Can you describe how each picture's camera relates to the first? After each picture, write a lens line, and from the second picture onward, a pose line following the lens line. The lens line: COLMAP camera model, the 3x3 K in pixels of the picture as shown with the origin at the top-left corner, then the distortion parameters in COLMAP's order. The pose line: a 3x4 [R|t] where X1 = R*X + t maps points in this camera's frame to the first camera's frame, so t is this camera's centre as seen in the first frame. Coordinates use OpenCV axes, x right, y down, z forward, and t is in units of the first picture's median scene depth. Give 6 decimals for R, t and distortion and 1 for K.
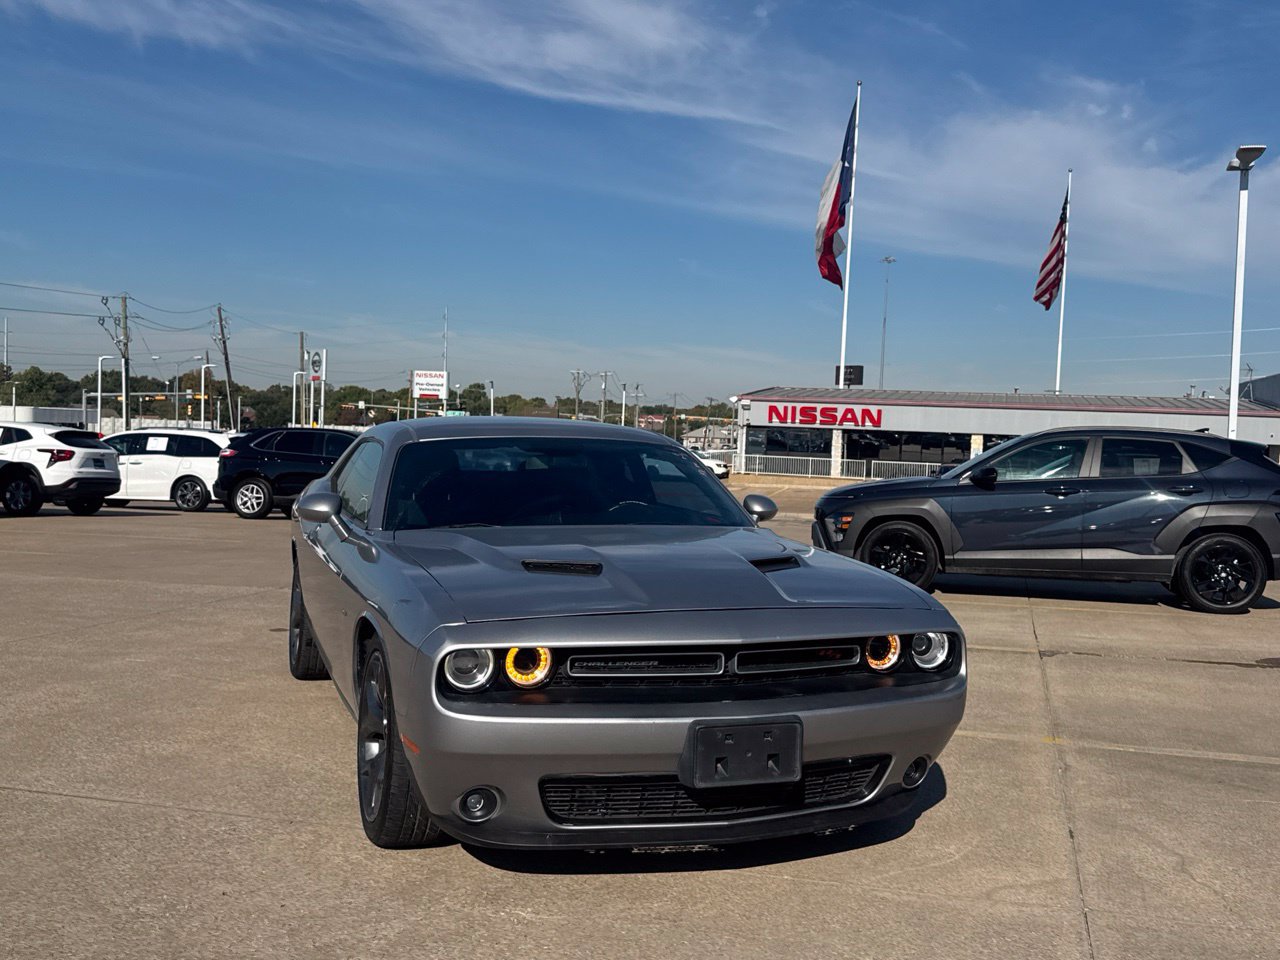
lens RADIAL K [[1284.4, 0, 632.0], [0, 1284.4, 479.6], [0, 0, 1]] dist [0.200000, -0.461244]
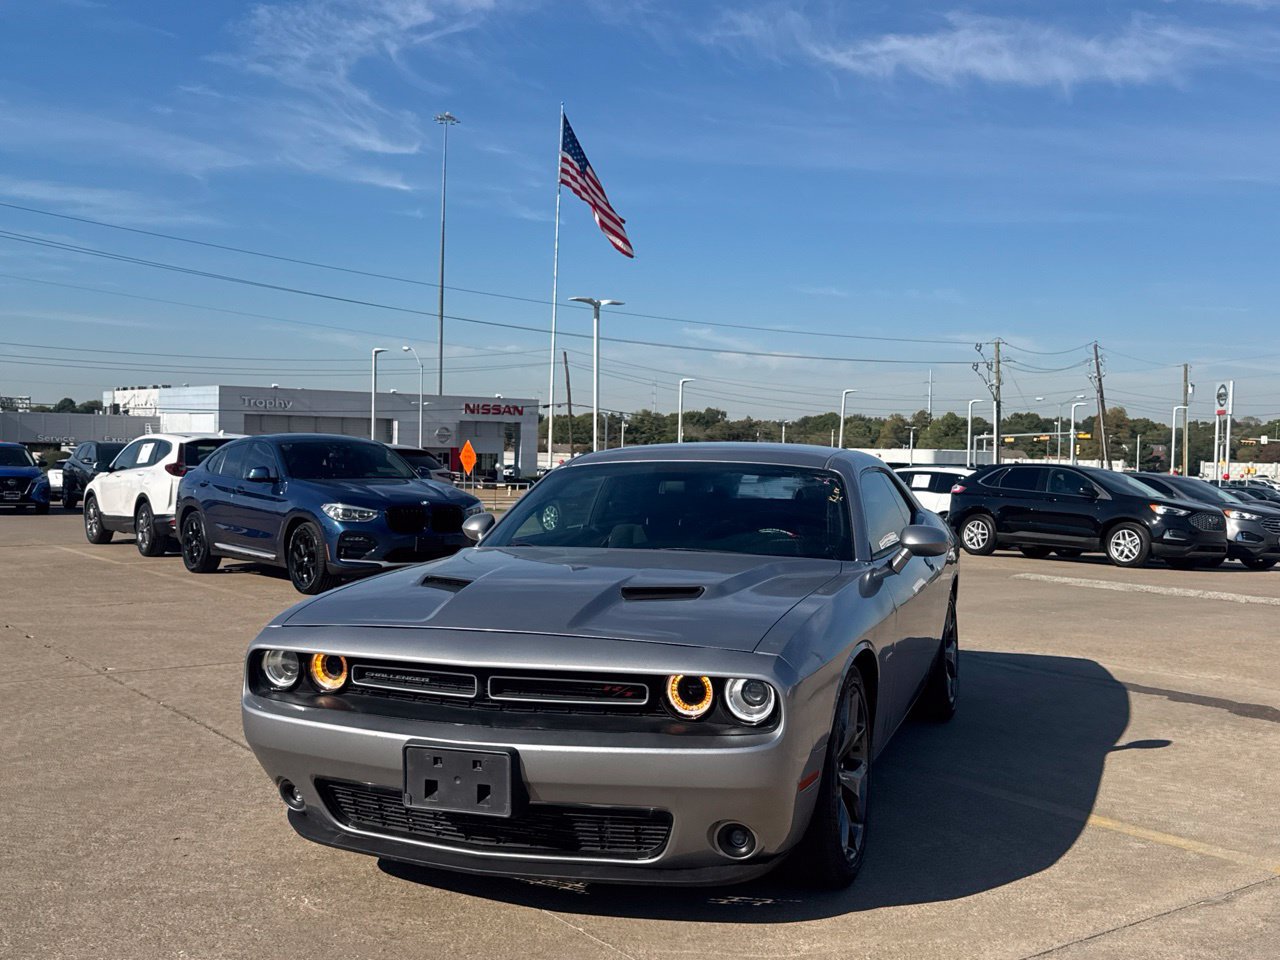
lens RADIAL K [[1284.4, 0, 632.0], [0, 1284.4, 479.6], [0, 0, 1]] dist [0.200000, -0.461244]
pose [[0.786442, -0.002994, -0.617657, 0.256654], [-0.015816, 0.999563, -0.024983, 0.003125], [0.617462, 0.029416, 0.786050, 0.101890]]
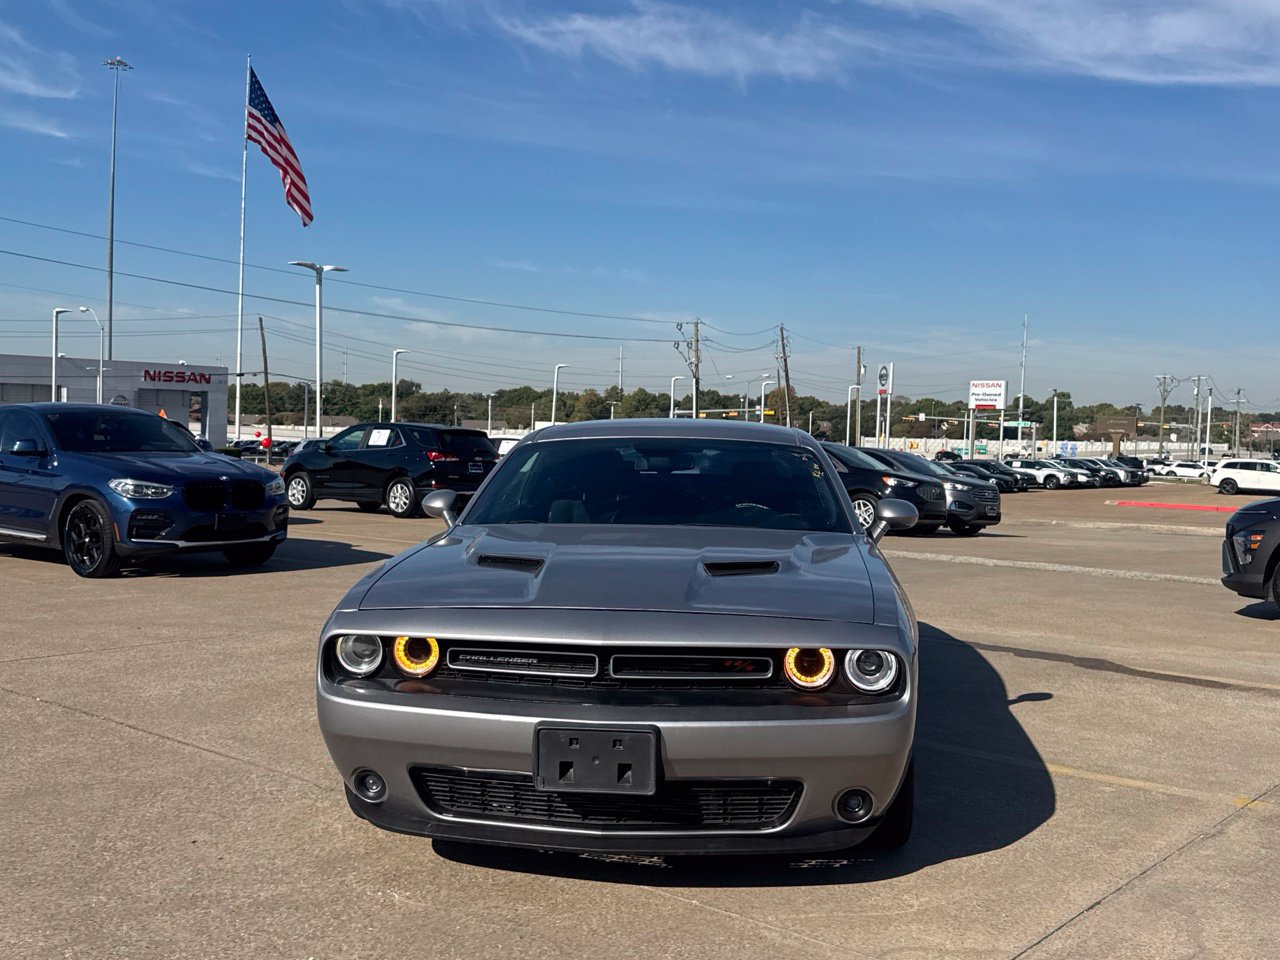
lens RADIAL K [[1283.5, 0, 634.0], [0, 1283.5, 467.3], [0, 0, 1]] dist [0.204911, -0.464919]
pose [[0.908344, 0.003202, -0.418211, 0.167171], [-0.011195, 0.999799, -0.016661, 0.003433], [0.418073, 0.019816, 0.908197, 0.045180]]
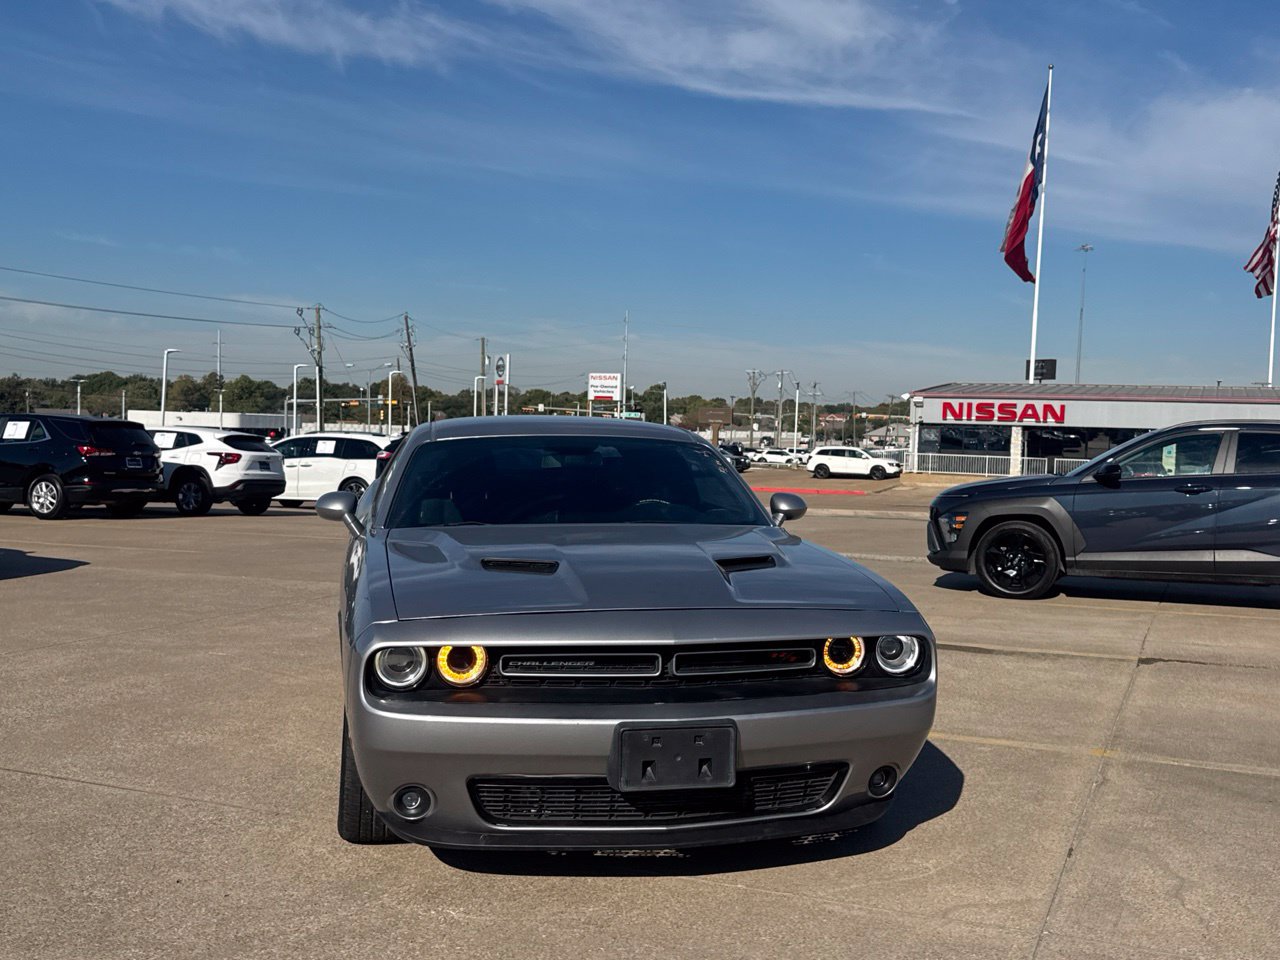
lens RADIAL K [[1284.4, 0, 632.0], [0, 1284.4, 479.6], [0, 0, 1]] dist [0.200000, -0.461244]
pose [[0.990449, -0.004245, -0.137817, 0.061984], [0.004220, 0.999991, -0.000472, 0.000891], [0.137818, -0.000114, 0.990458, 0.010117]]
